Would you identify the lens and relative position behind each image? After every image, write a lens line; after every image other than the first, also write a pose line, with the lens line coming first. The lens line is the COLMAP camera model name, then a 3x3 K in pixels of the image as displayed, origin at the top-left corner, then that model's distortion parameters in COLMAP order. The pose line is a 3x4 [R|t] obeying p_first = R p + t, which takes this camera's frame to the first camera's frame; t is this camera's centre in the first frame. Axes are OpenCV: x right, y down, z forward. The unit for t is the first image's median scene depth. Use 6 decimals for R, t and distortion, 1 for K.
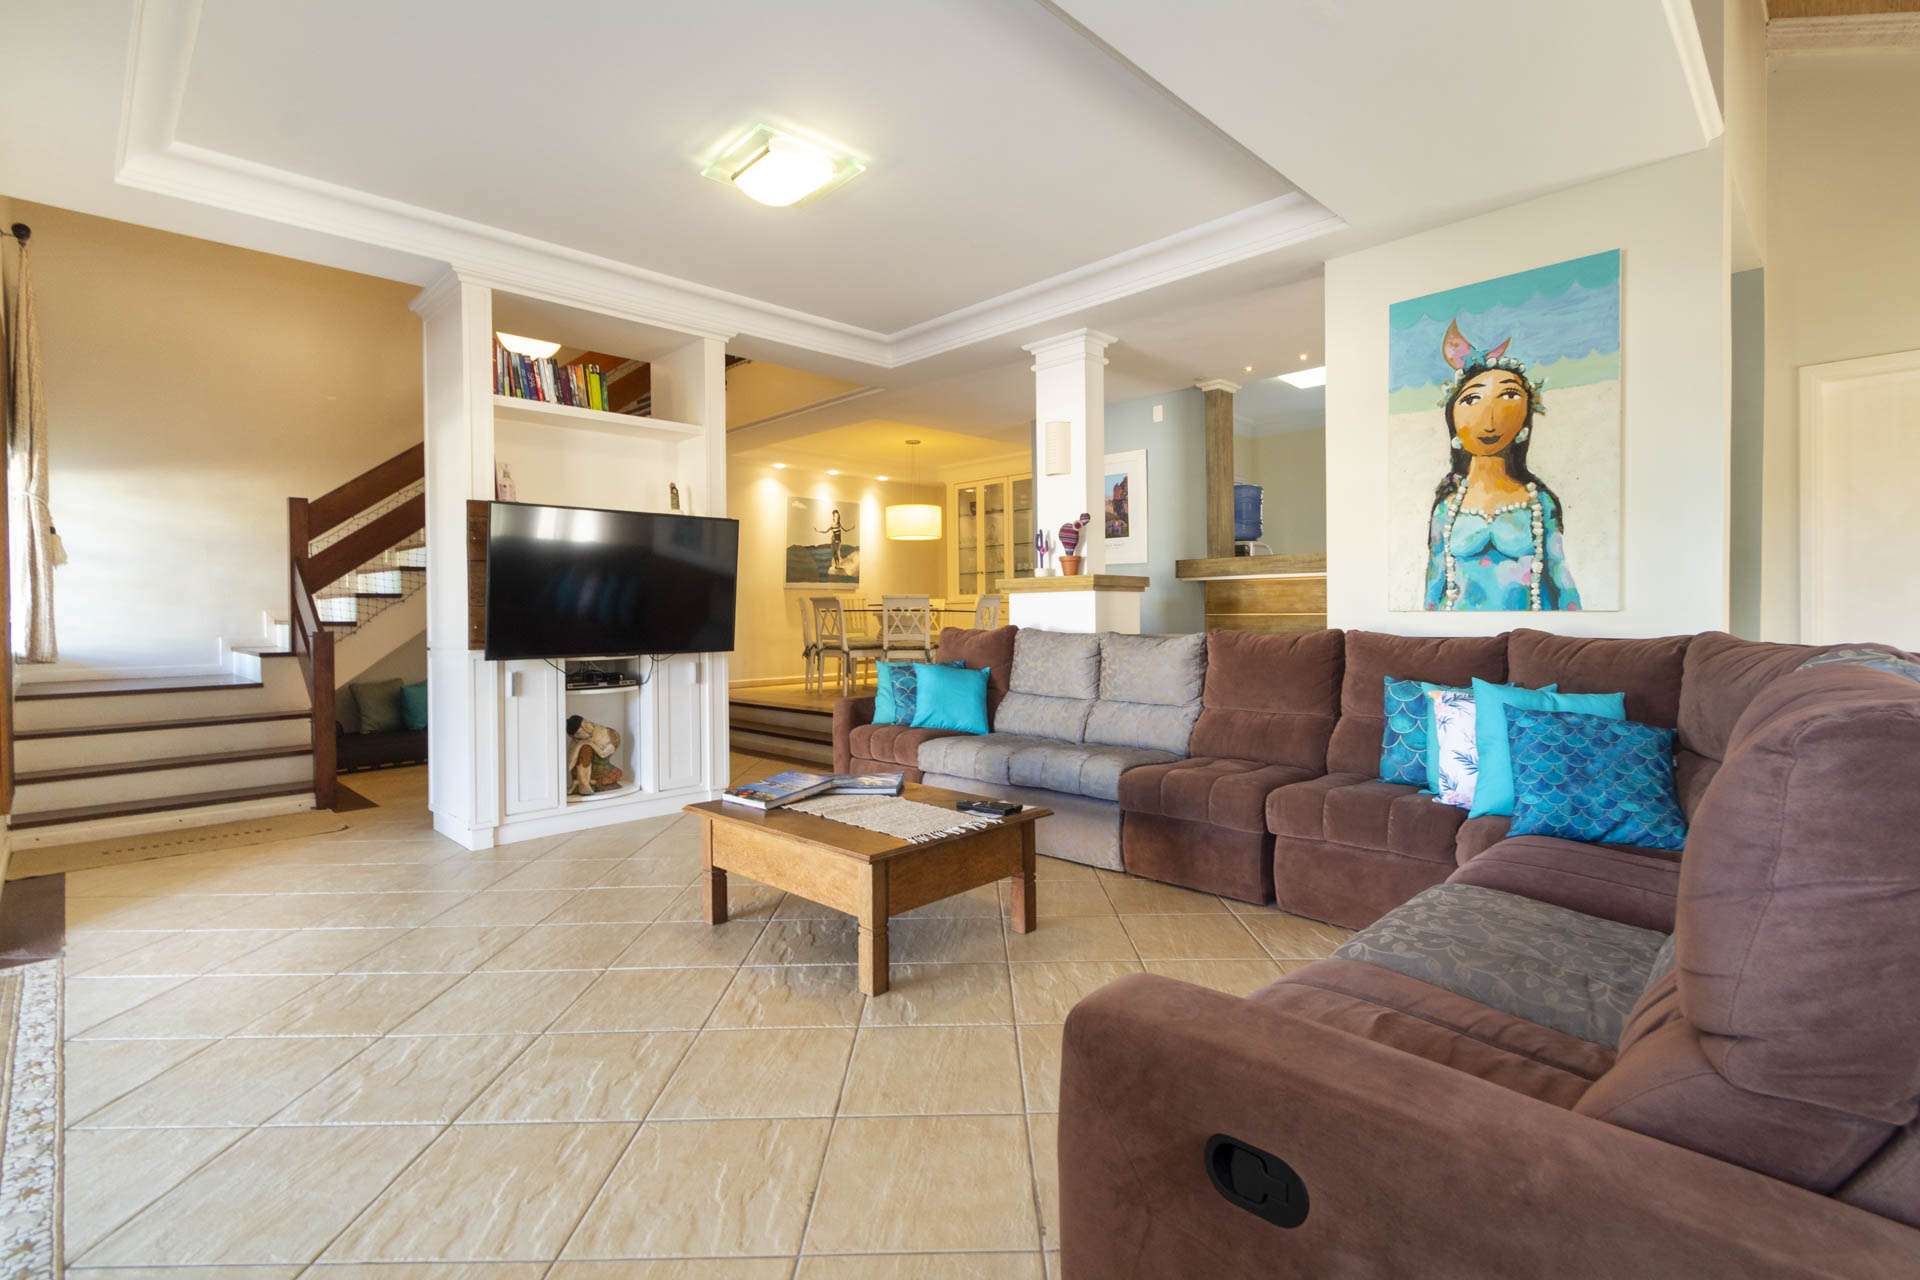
lens RADIAL K [[898.2, 0, 959.2], [0, 898.2, 619.5], [0, 0, 1]] dist [0.003952, 0.000631]
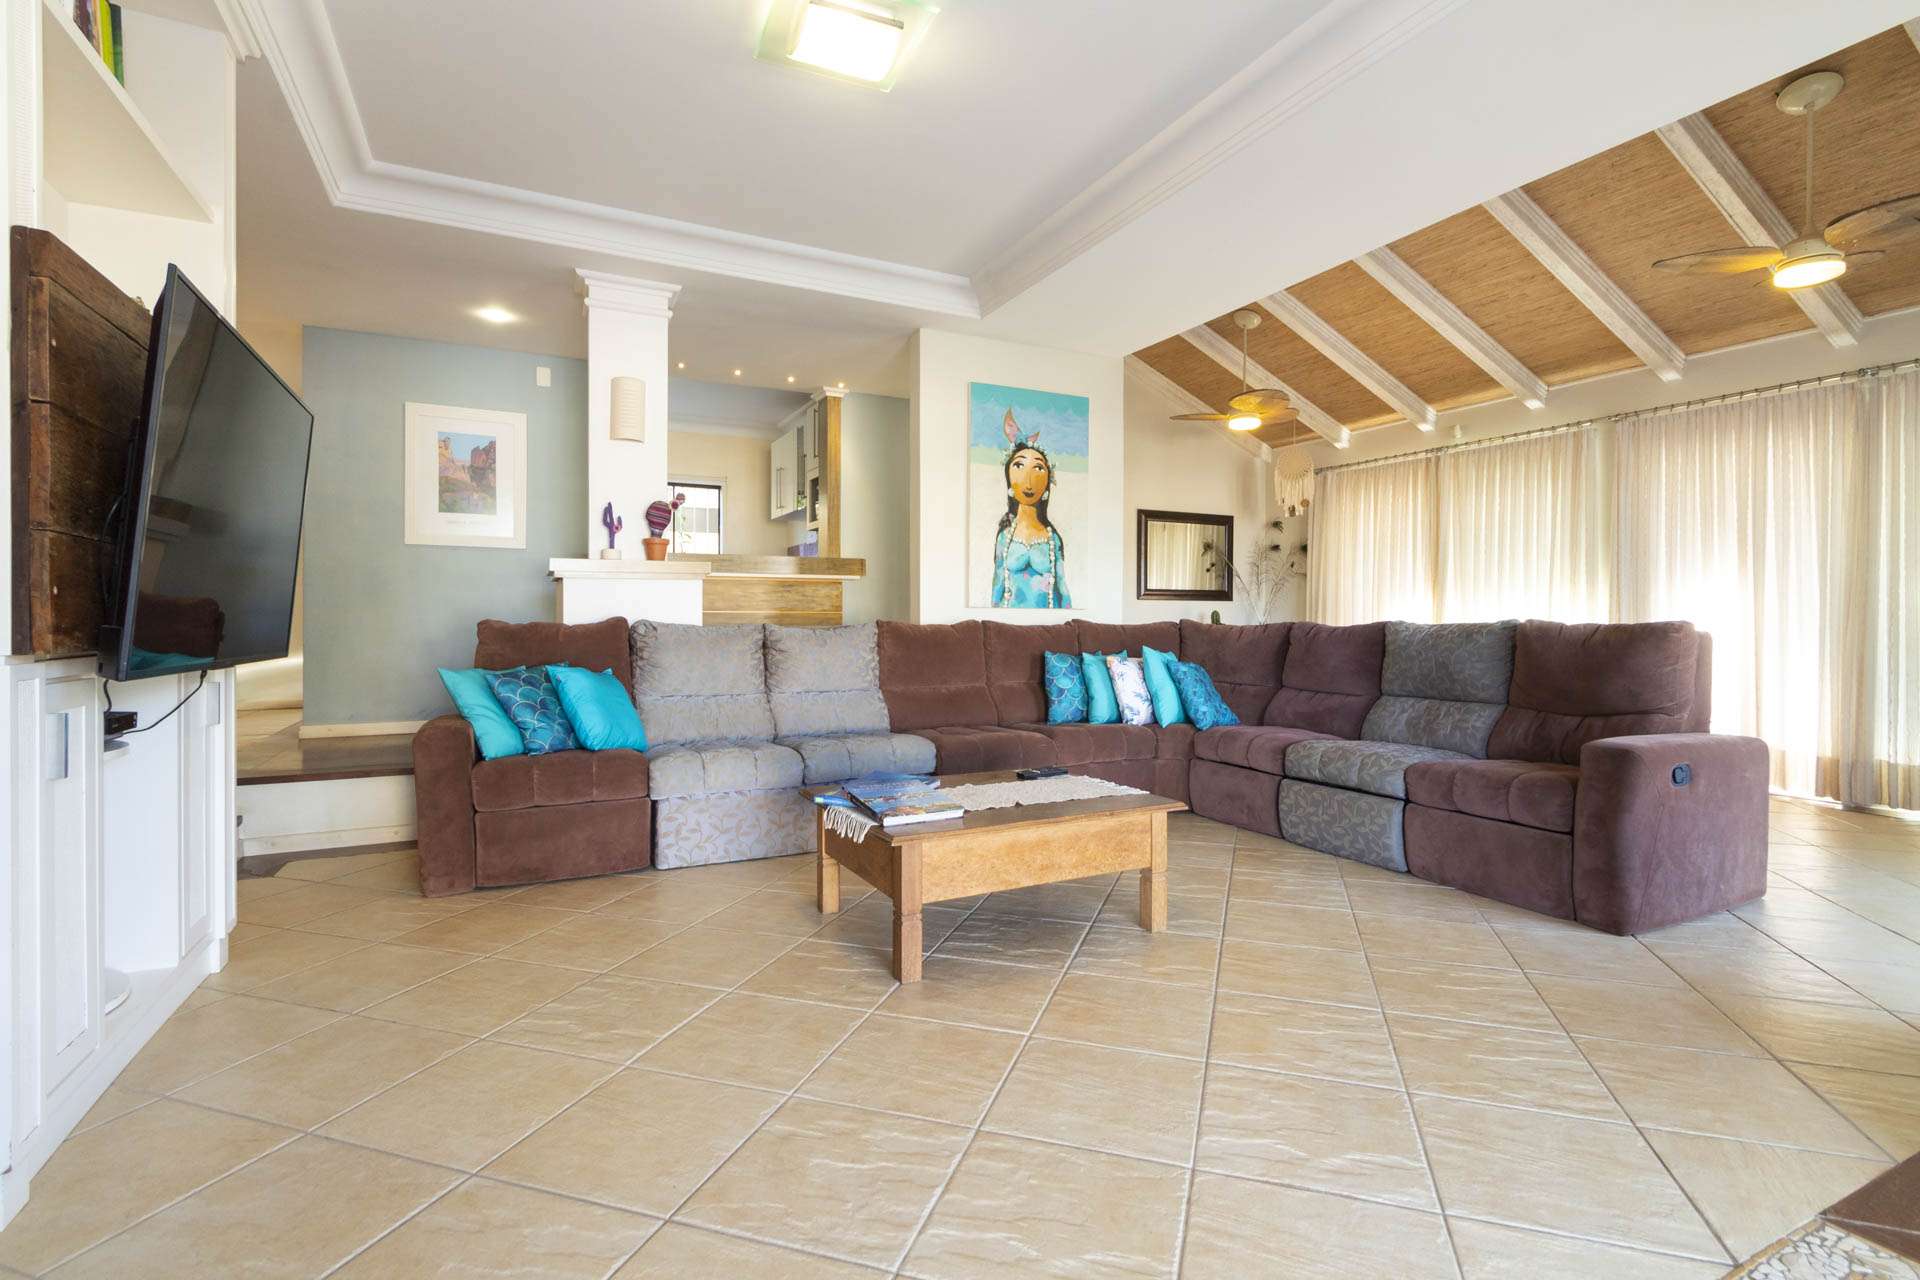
lens RADIAL K [[923.7, 0, 965.9], [0, 923.7, 630.7], [0, 0, 1]] dist [-0.000685, -0.000232]
pose [[0.302266, 0.000572, 0.953223, -0.728346], [0.002259, 0.999997, -0.001316, 0.023854], [-0.953221, 0.002551, 0.302264, 0.500763]]
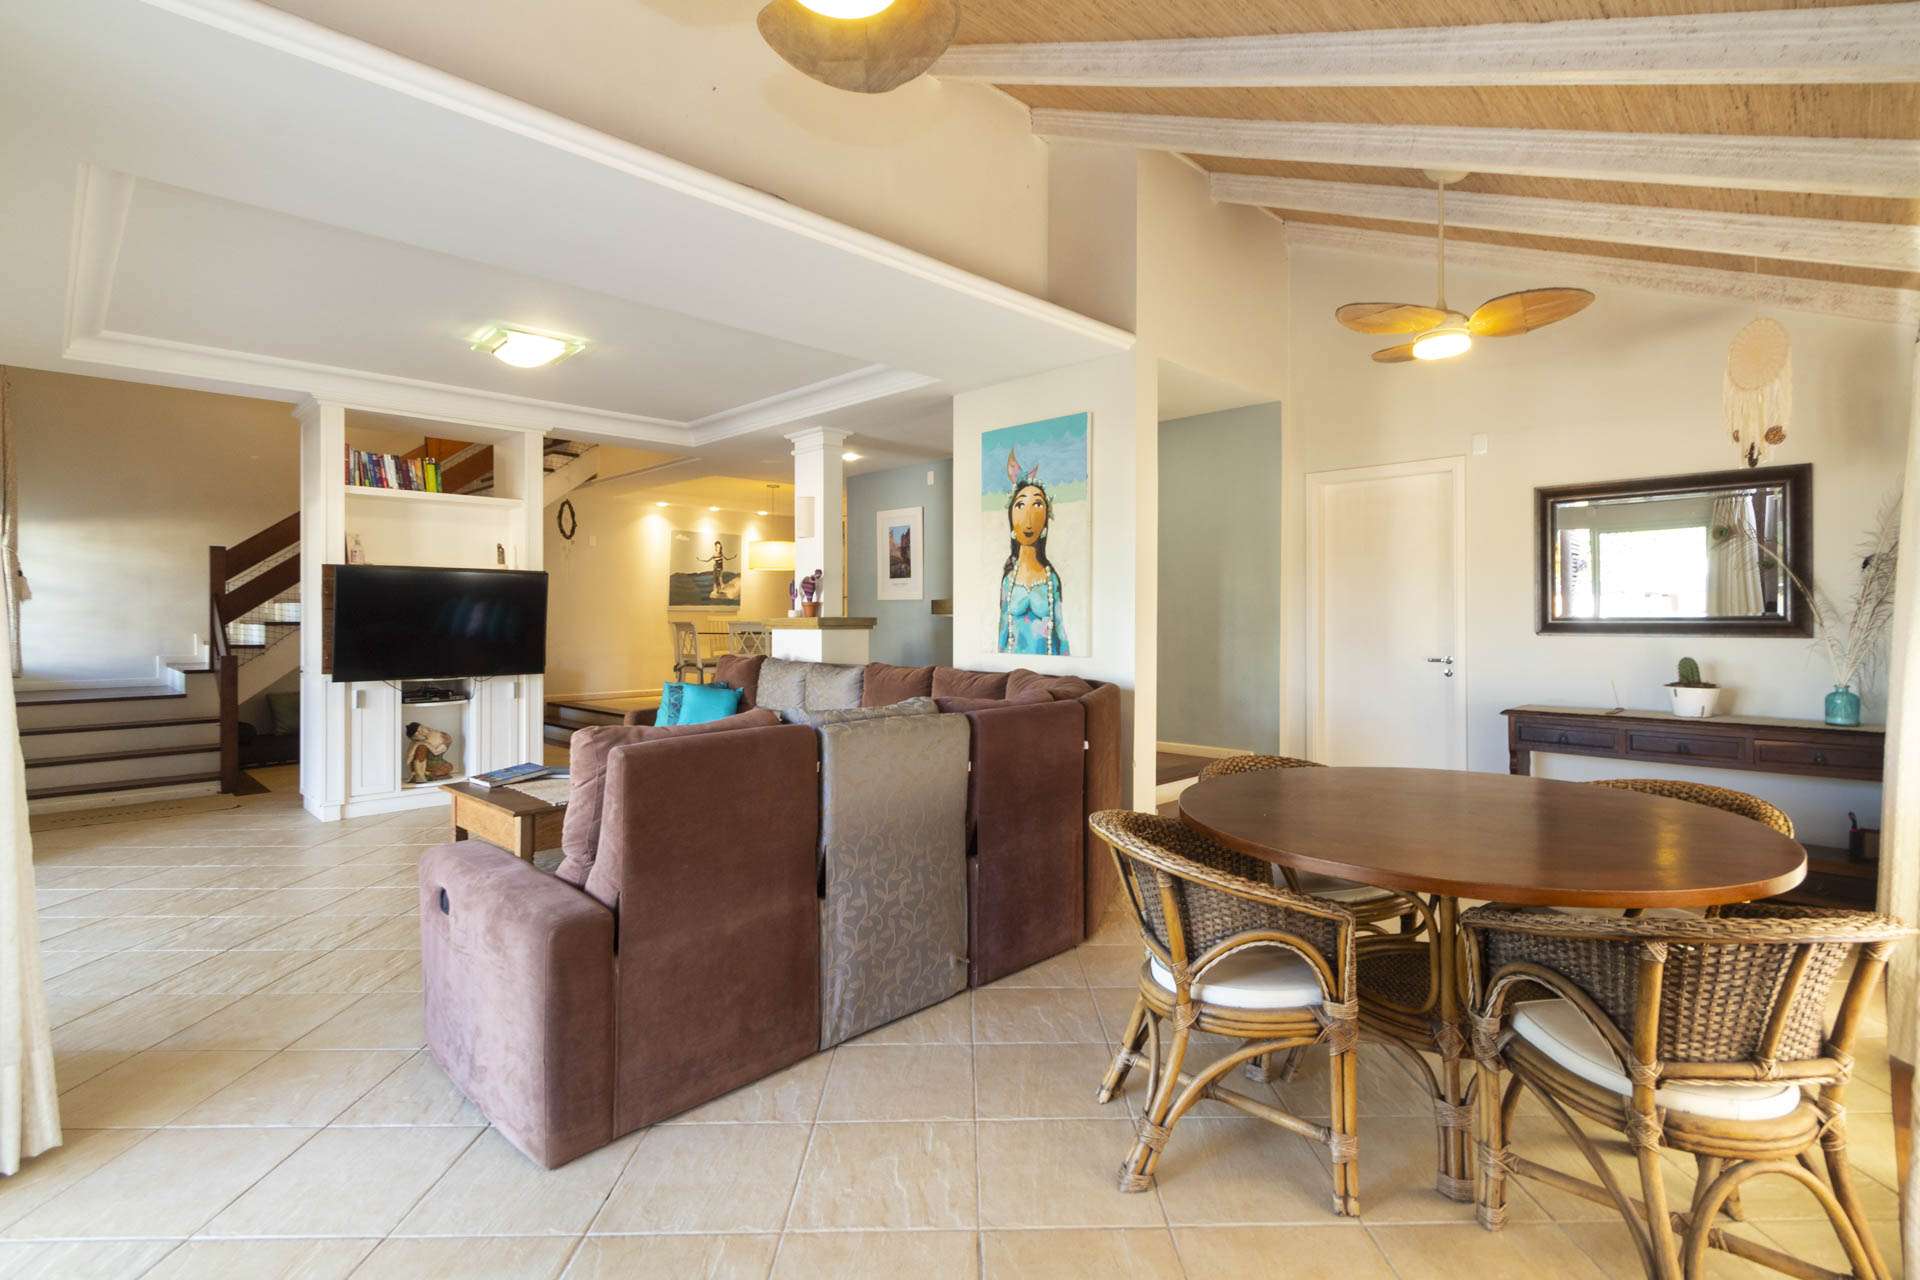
lens RADIAL K [[917.9, 0, 962.3], [0, 917.9, 617.3], [0, 0, 1]] dist [0.003310, -0.000621]
pose [[0.999959, 0.007875, 0.004530, 0.378795], [-0.007839, 0.999939, -0.007782, -0.044500], [-0.004591, 0.007746, 0.999959, -0.361188]]
